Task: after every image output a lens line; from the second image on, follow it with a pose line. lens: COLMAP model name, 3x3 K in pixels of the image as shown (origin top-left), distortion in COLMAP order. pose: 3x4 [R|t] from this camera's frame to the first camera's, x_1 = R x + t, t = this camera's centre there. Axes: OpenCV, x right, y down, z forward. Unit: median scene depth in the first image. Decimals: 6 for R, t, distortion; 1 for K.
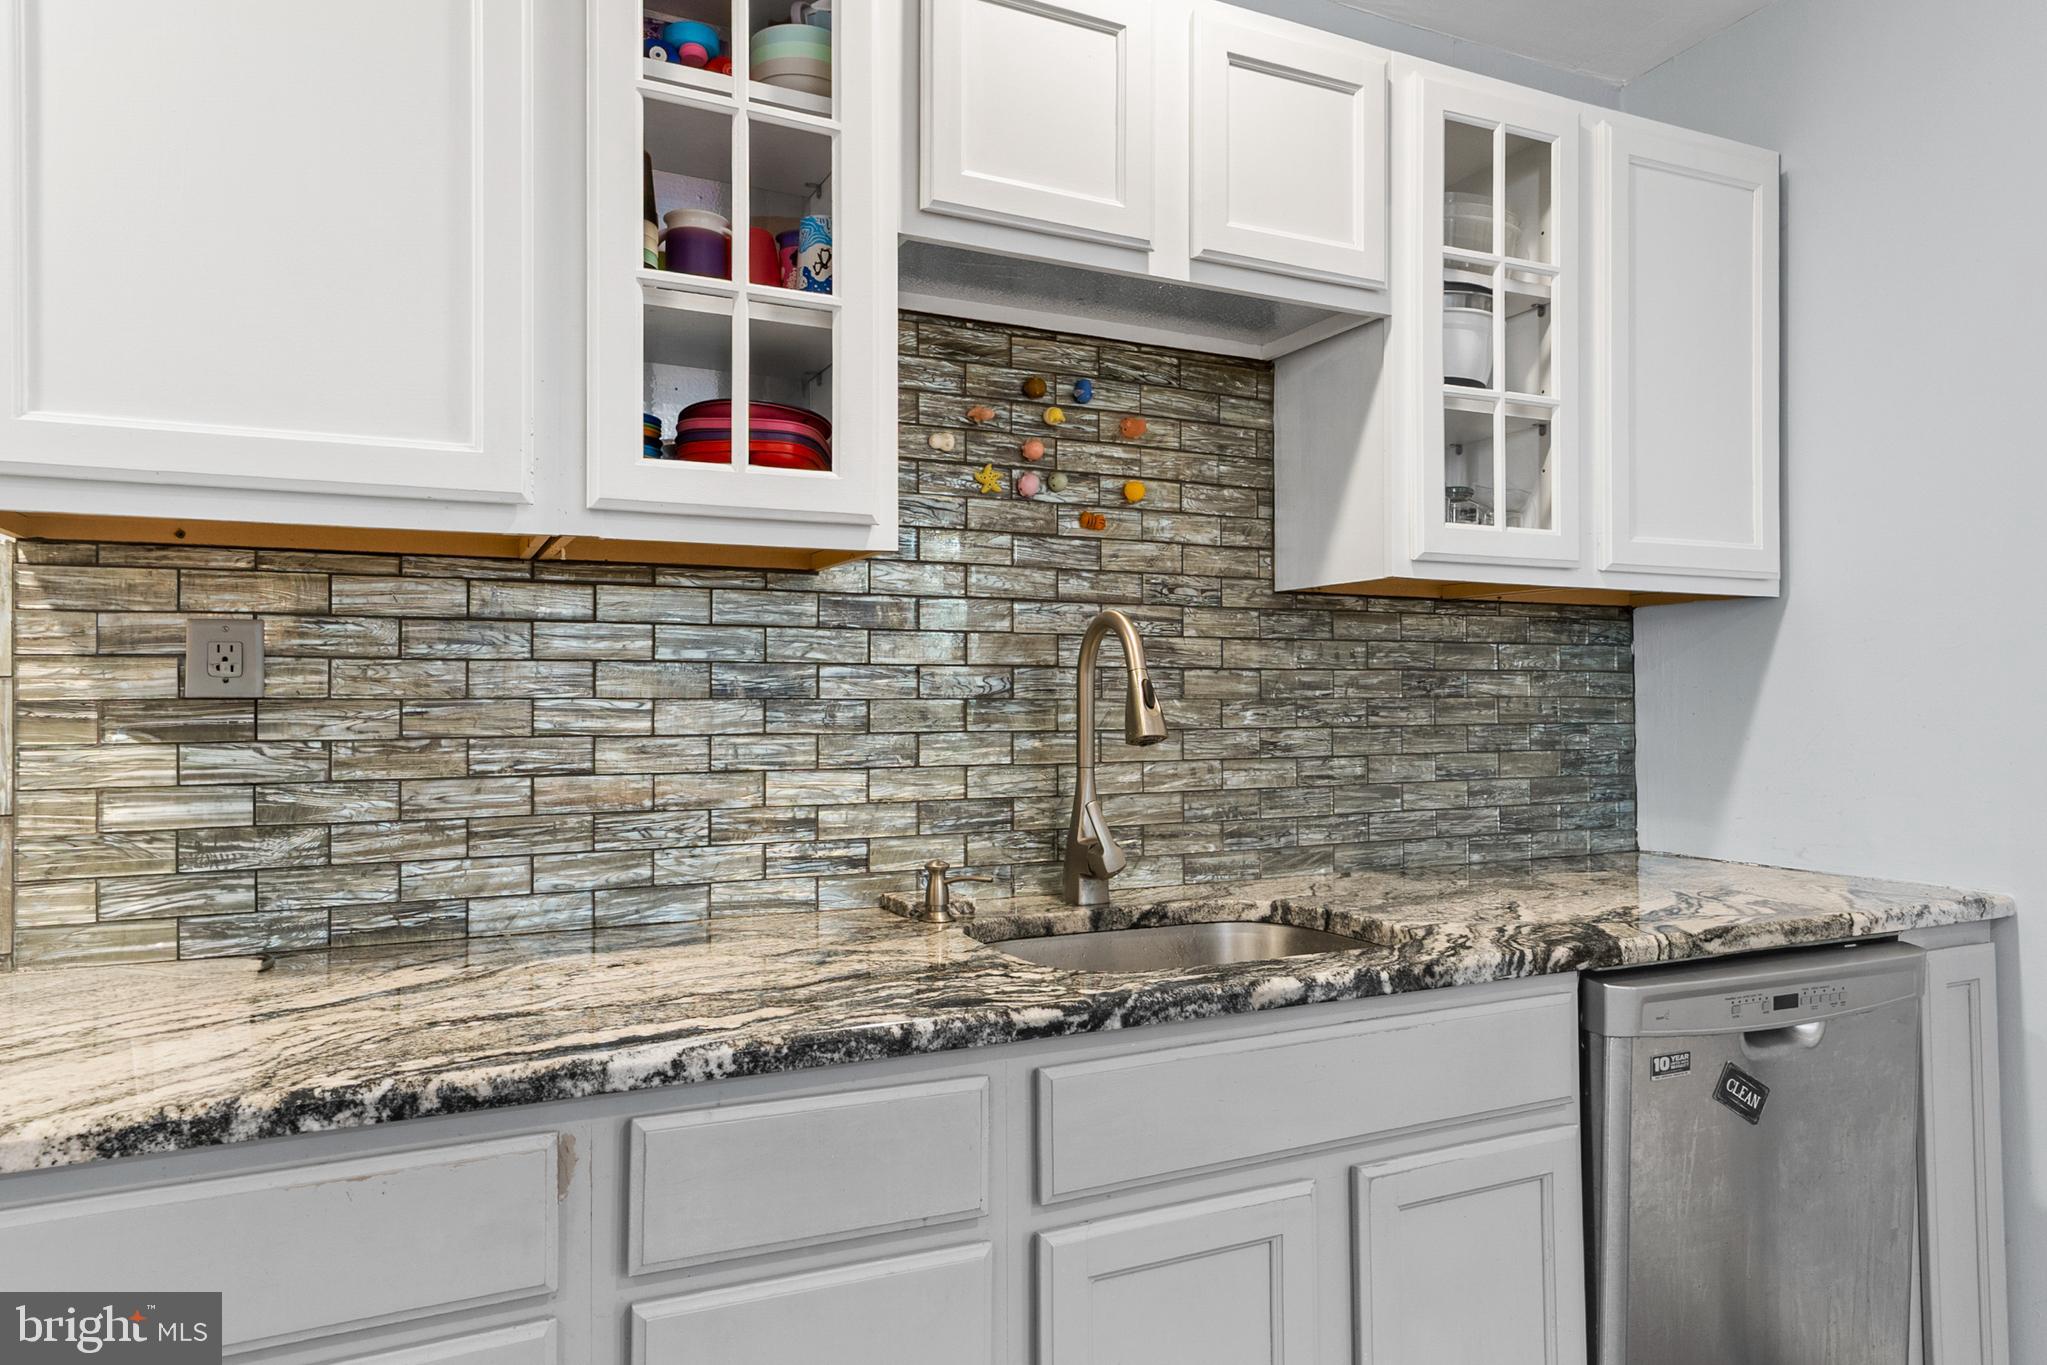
lens RADIAL K [[1310.3, 0, 1037.1], [0, 1310.3, 681.5], [0, 0, 1]] dist [0.014317, 0.002482]
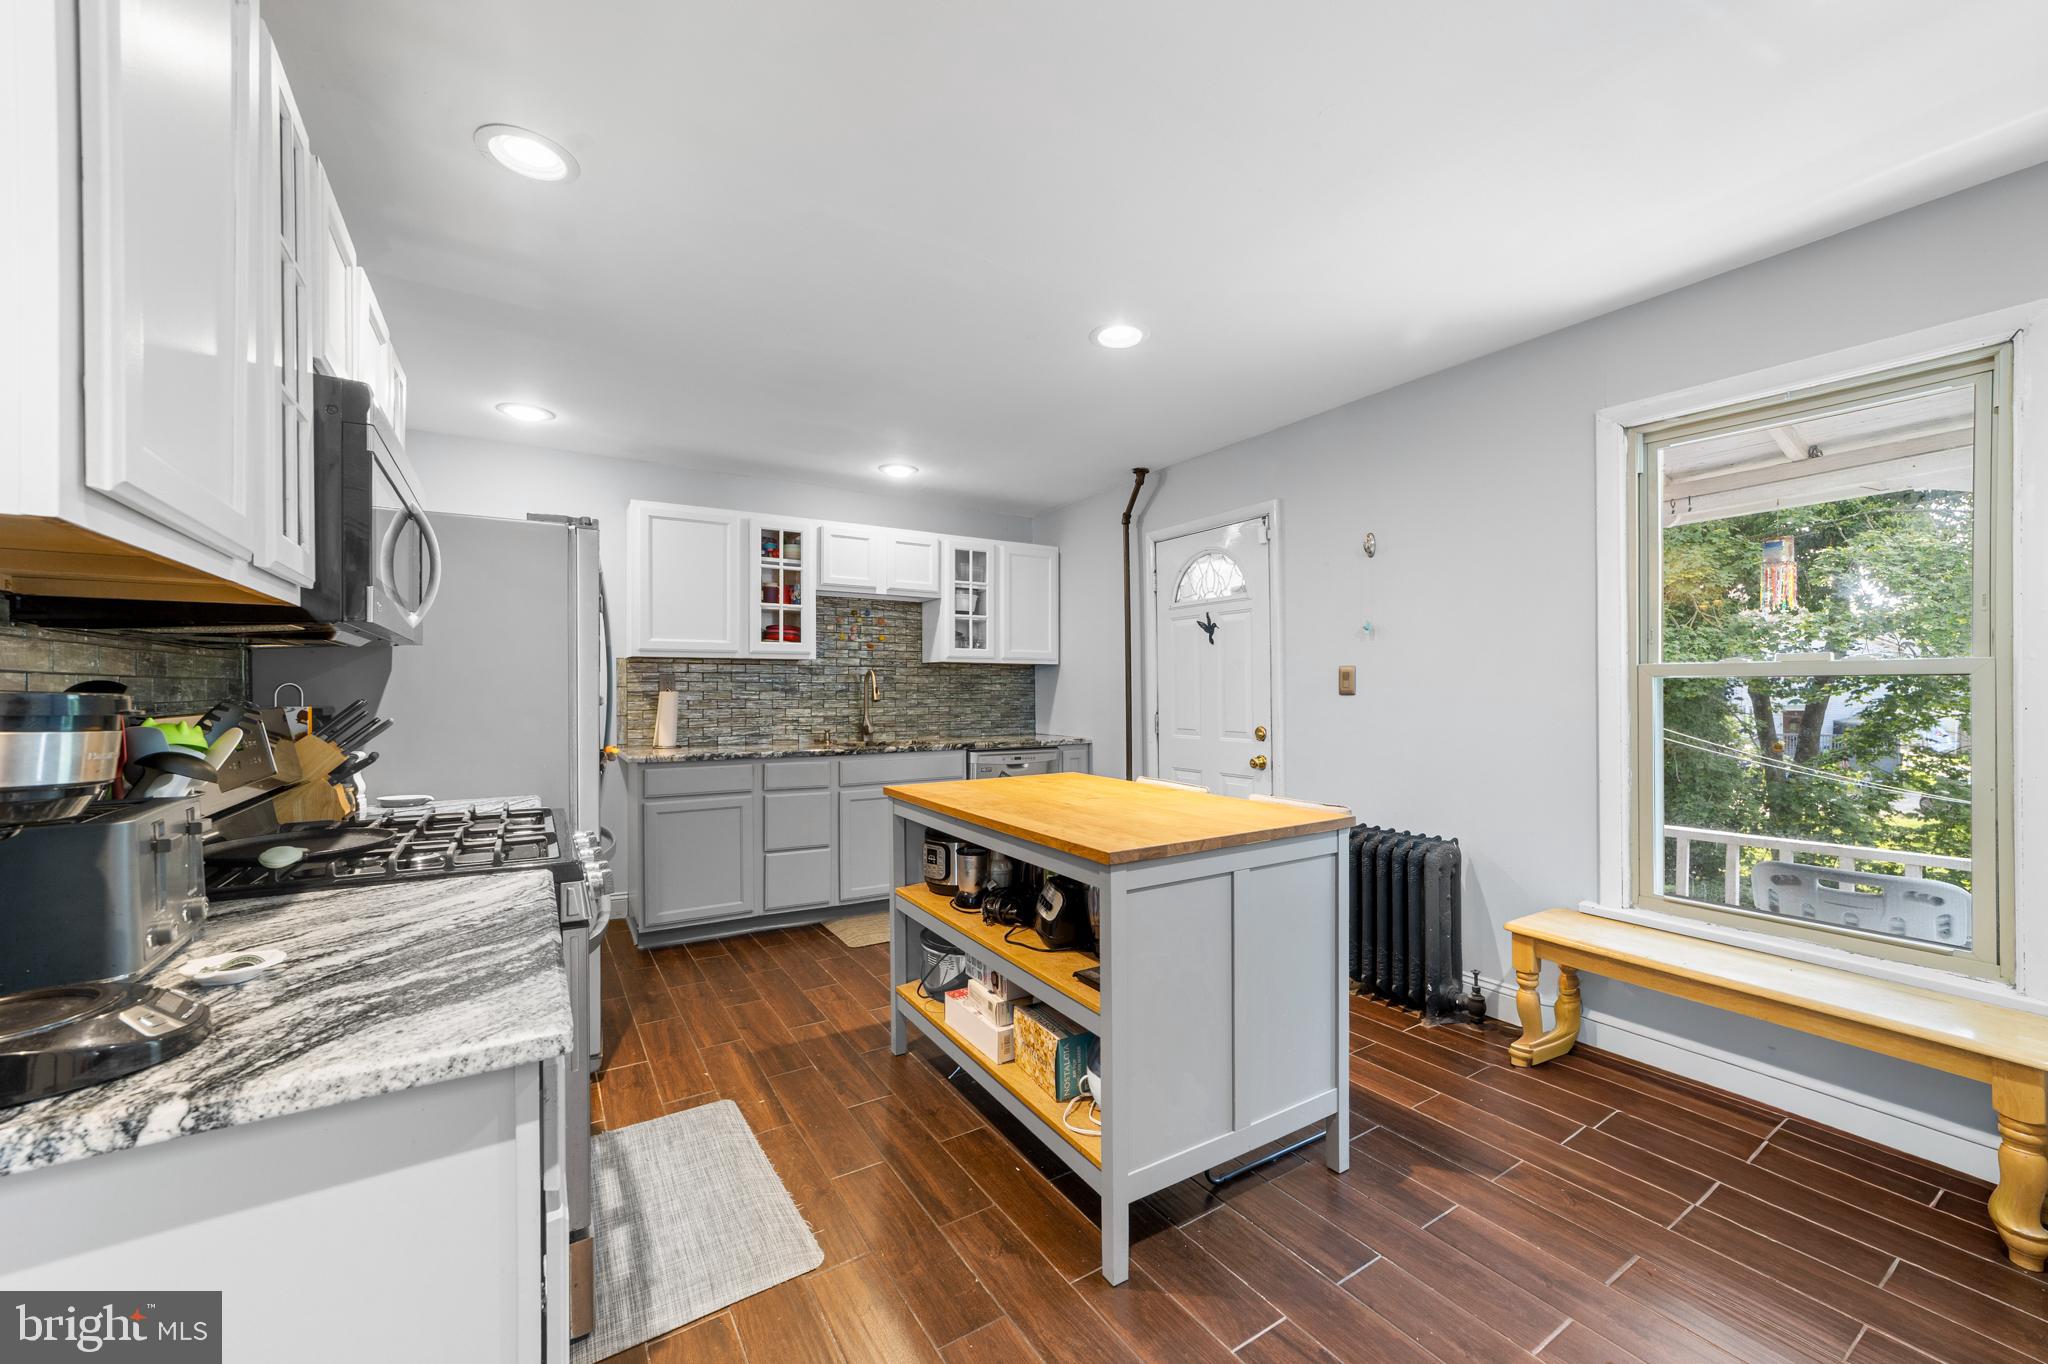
lens RADIAL K [[797.2, 0, 1026.2], [0, 797.2, 691.0], [0, 0, 1]] dist [-0.009358, 0.001763]
pose [[0.994711, 0.001807, 0.102699, 0.285687], [-0.003502, 0.999860, 0.016333, -0.030501], [-0.102655, -0.016607, 0.994578, -1.555779]]
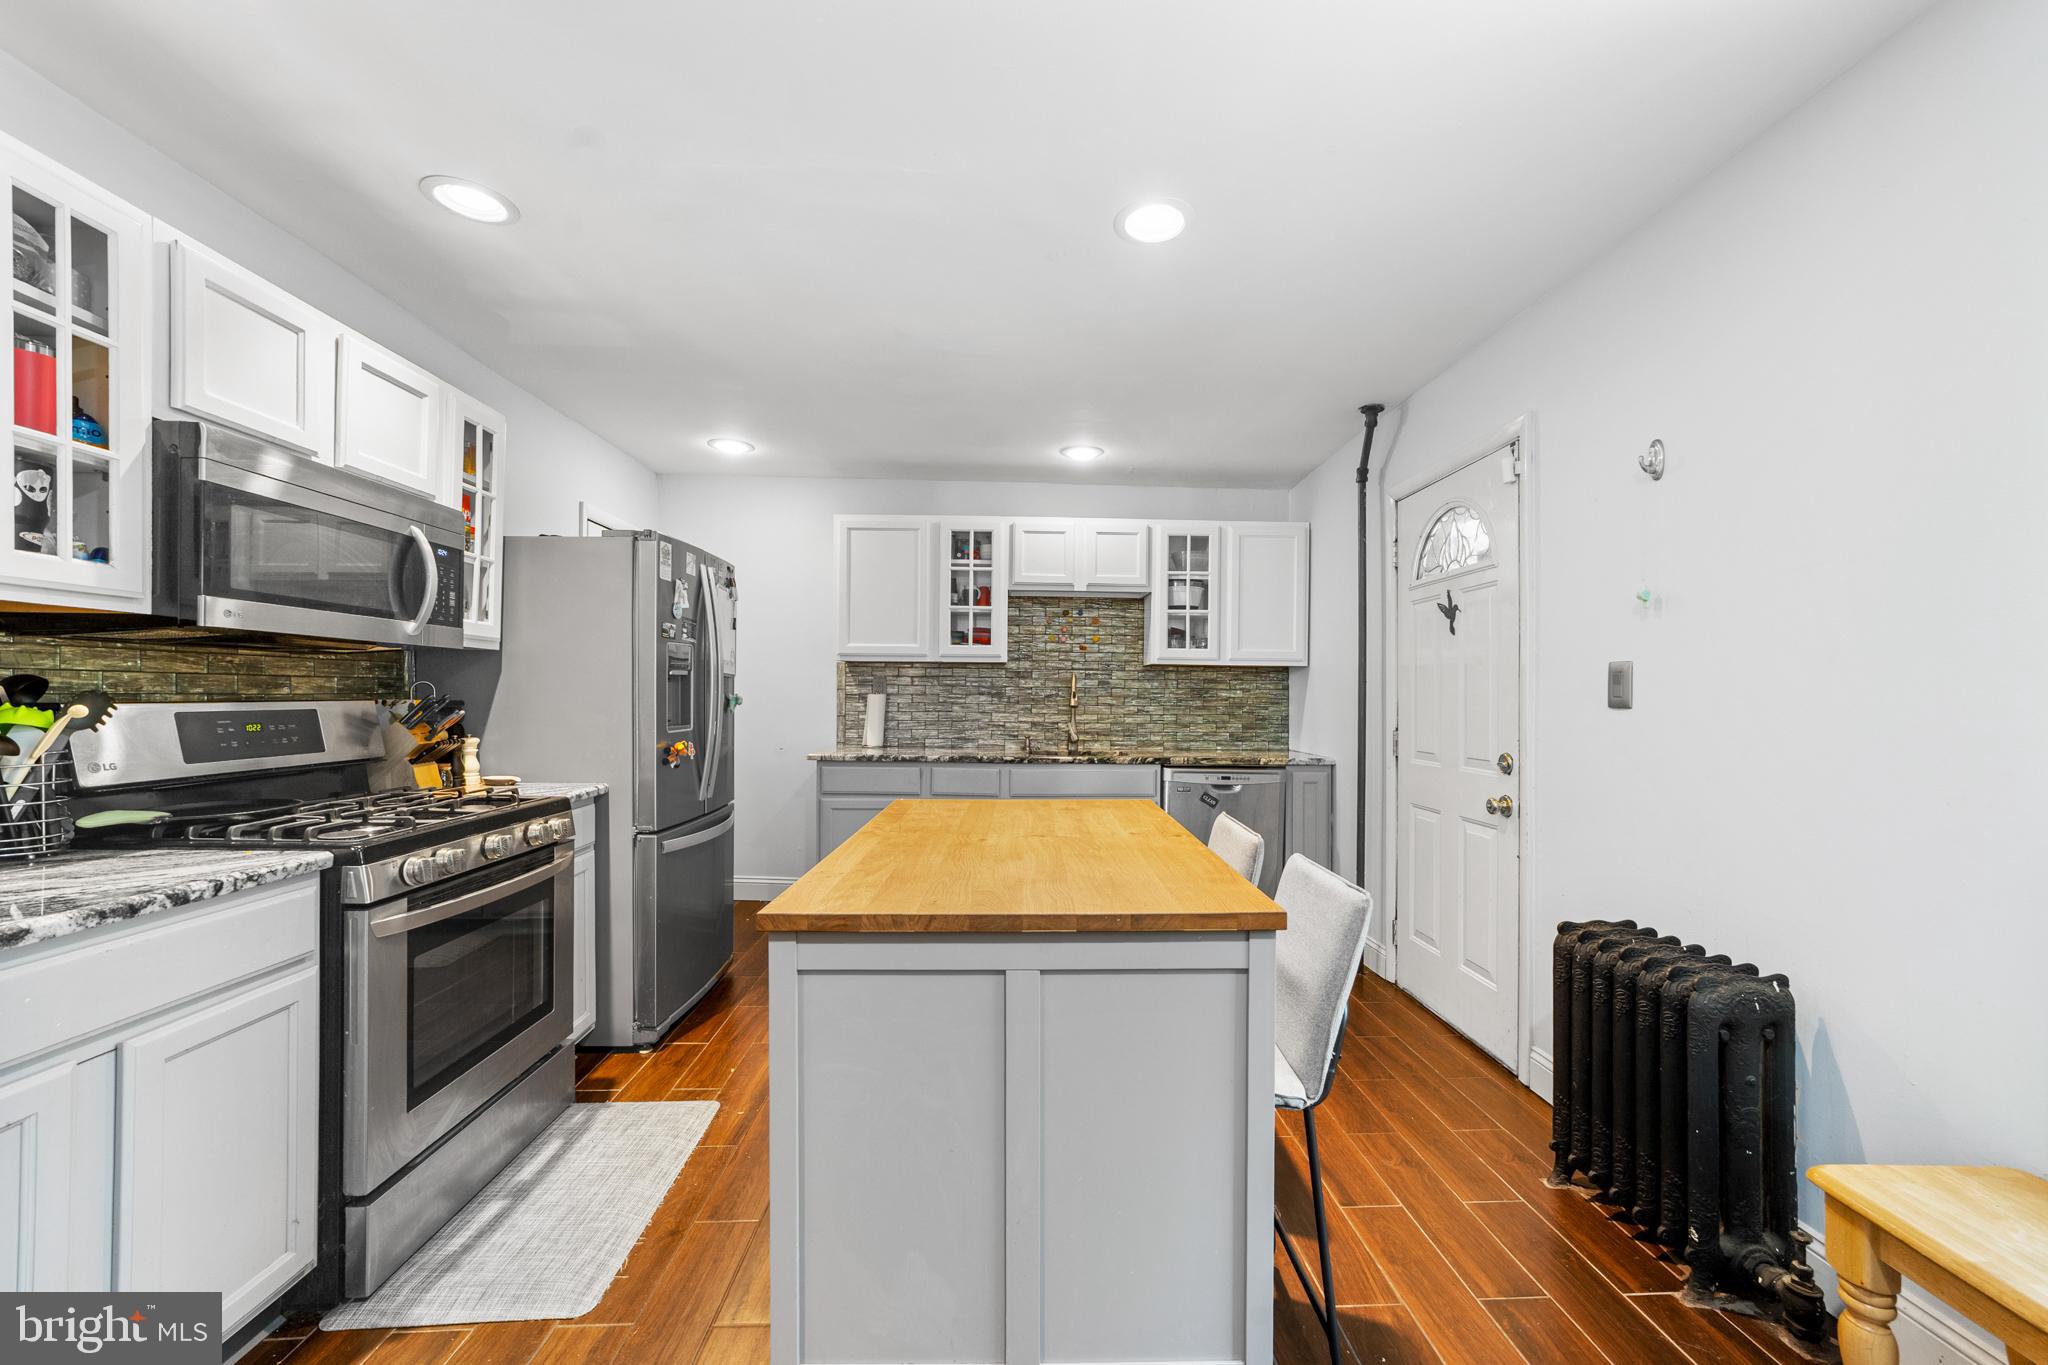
lens RADIAL K [[797.2, 0, 1027.6], [0, 797.2, 697.2], [0, 0, 1]] dist [-0.009358, 0.001763]
pose [[0.908722, 0.013198, -0.417194, 0.908557], [-0.006647, 0.999831, 0.017151, -0.023471], [0.417350, -0.012812, 0.908656, -1.188340]]
